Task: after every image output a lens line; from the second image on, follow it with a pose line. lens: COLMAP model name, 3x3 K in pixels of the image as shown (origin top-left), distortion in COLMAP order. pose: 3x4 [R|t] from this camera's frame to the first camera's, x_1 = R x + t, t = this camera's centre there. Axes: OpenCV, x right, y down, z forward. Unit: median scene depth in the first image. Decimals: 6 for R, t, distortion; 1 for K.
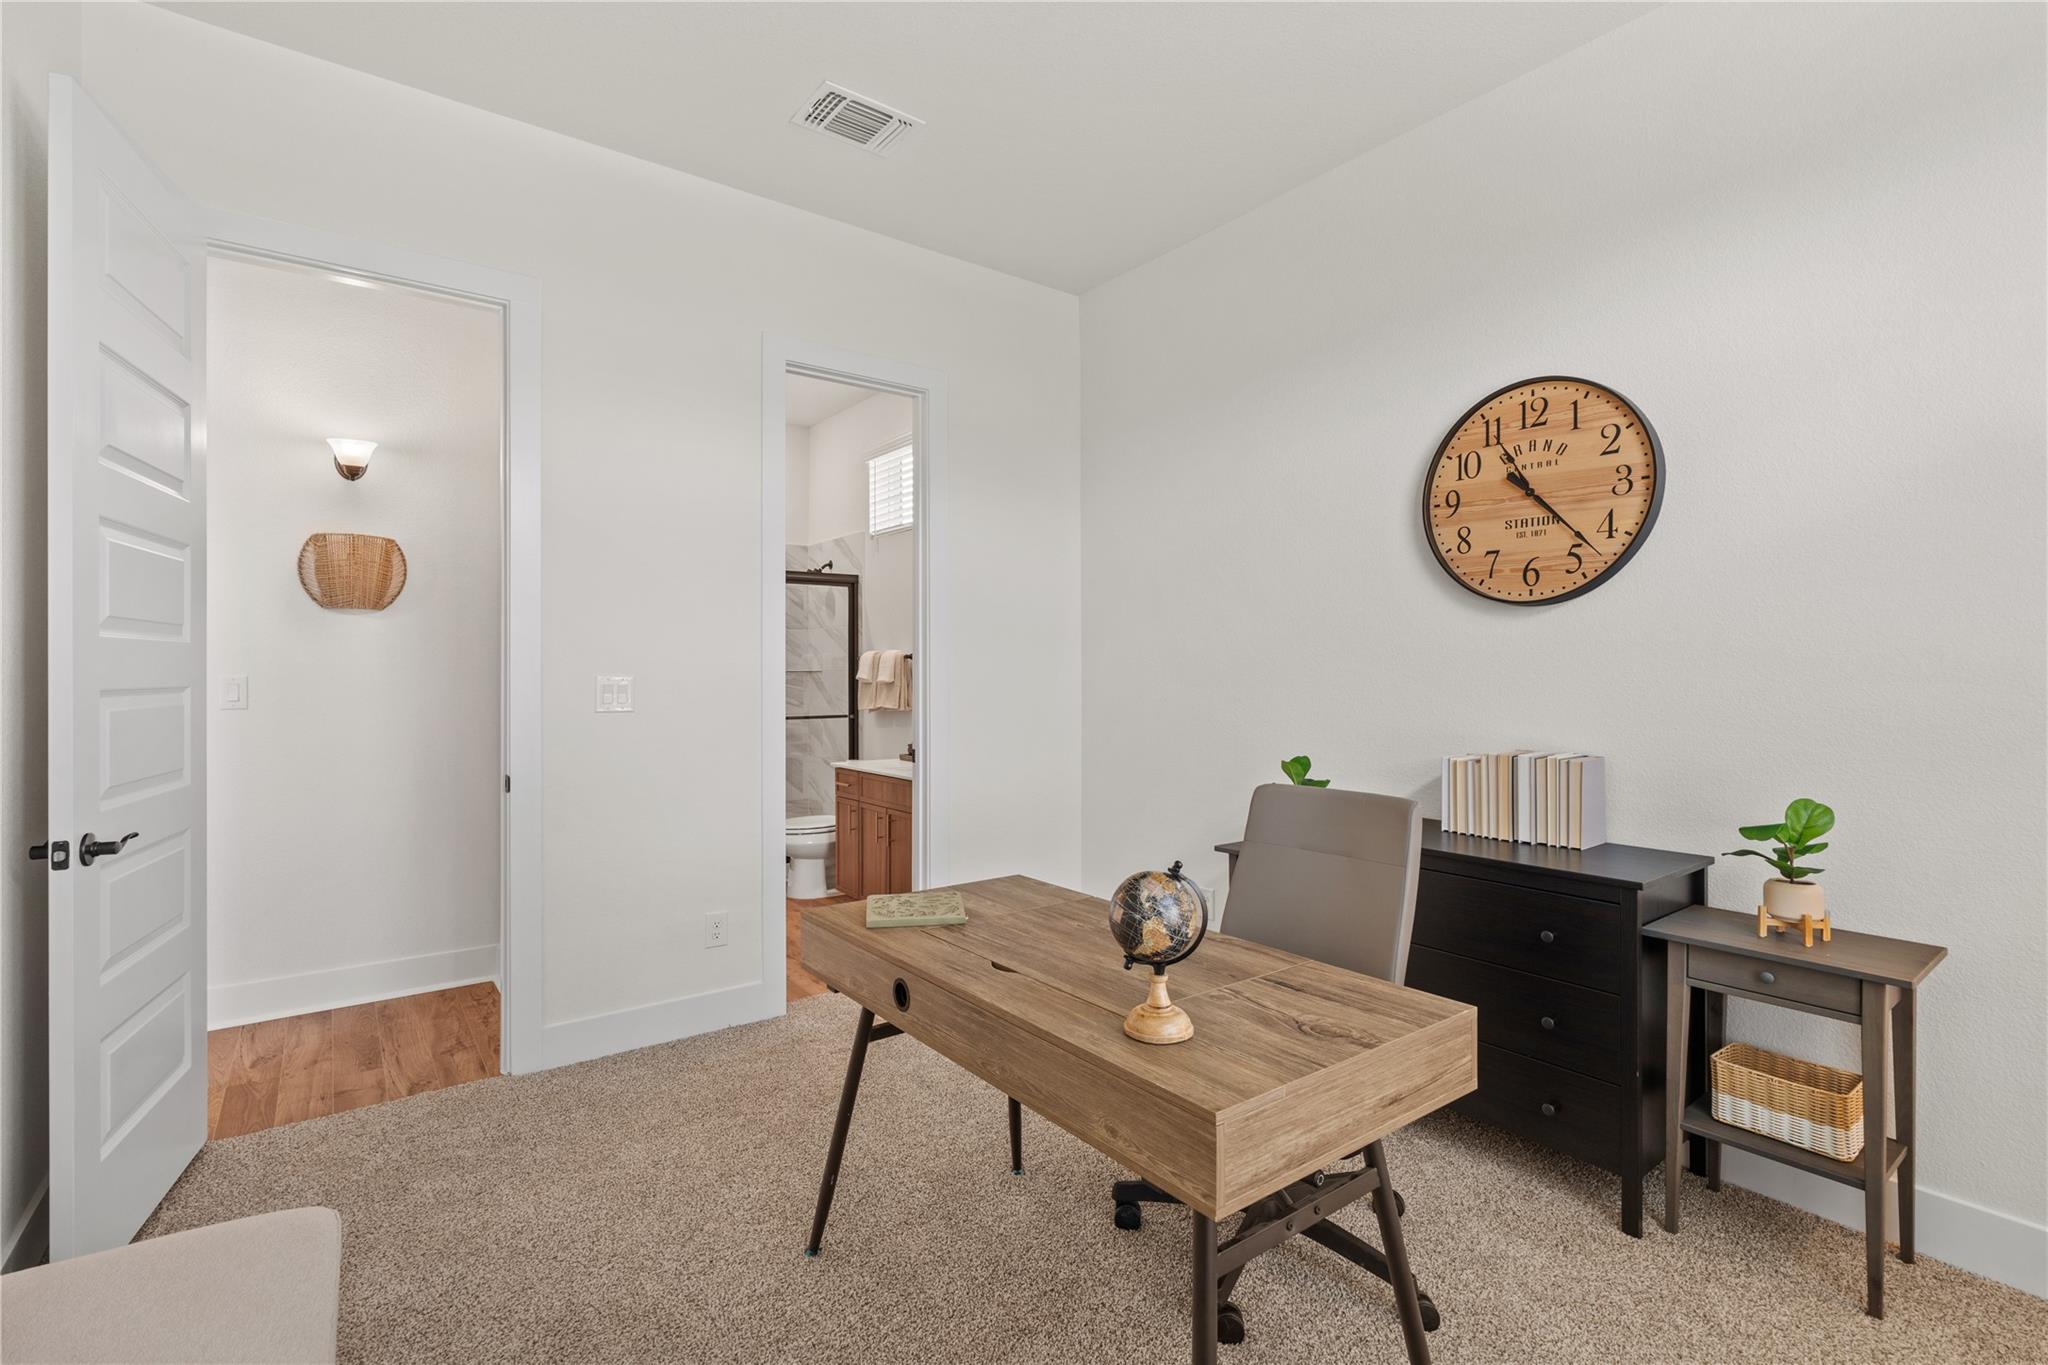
lens RADIAL K [[924.5, 0, 1034.4], [0, 924.5, 679.5], [0, 0, 1]] dist [-0.004354, 0.002792]
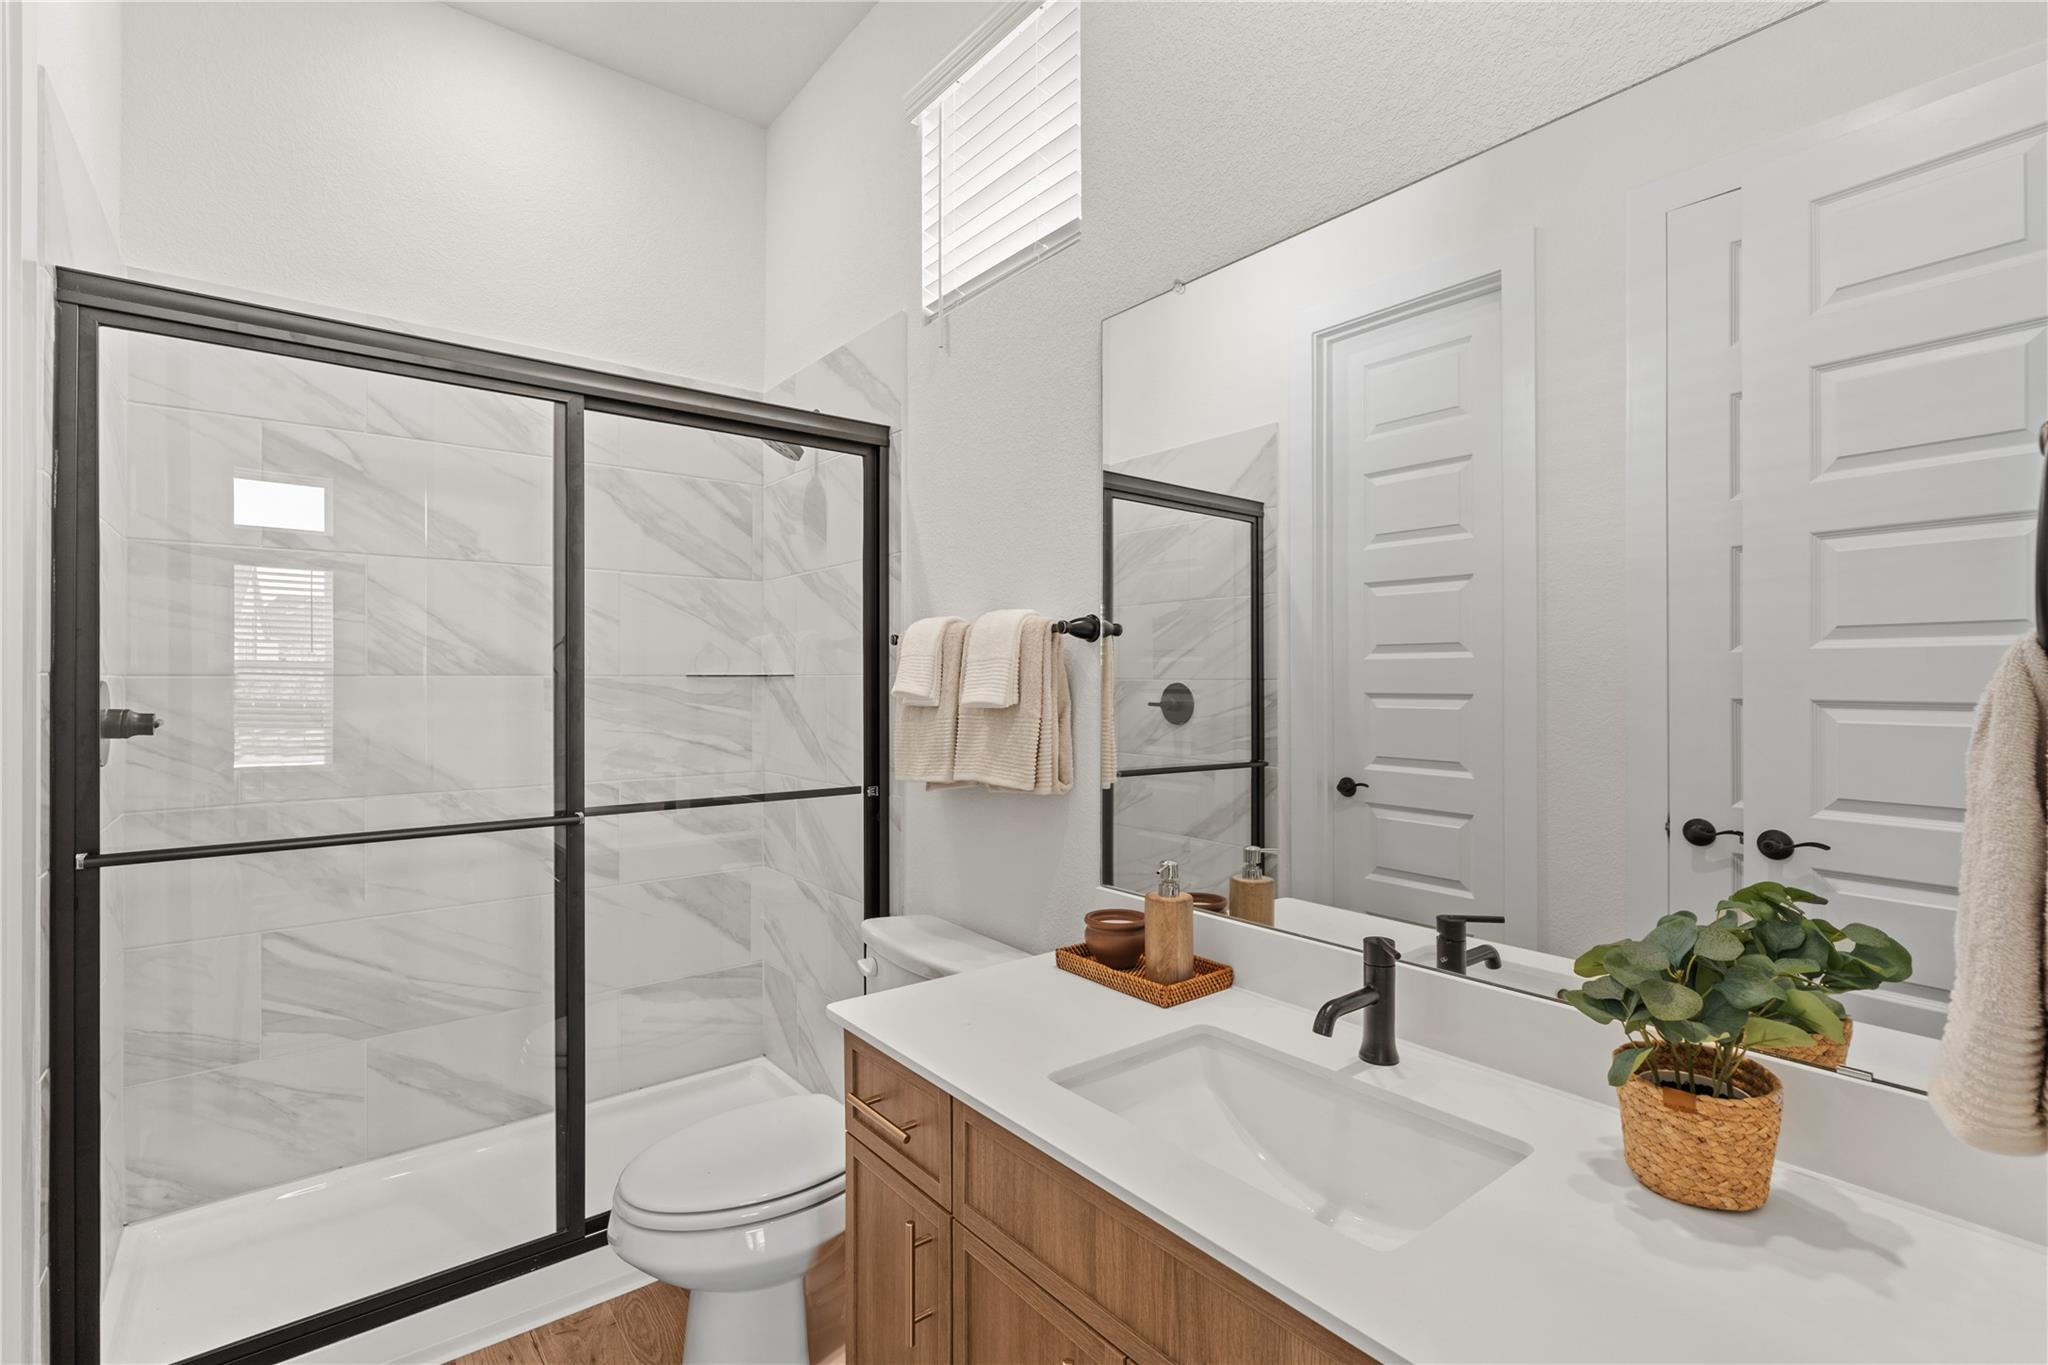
lens RADIAL K [[924.5, 0, 1025.4], [0, 924.5, 684.0], [0, 0, 1]] dist [-0.004354, 0.002792]
pose [[0.999839, -0.001612, 0.017858, -0.143193], [0.001702, 0.999986, -0.005021, -0.003216], [-0.017850, 0.005051, 0.999828, 0.623487]]
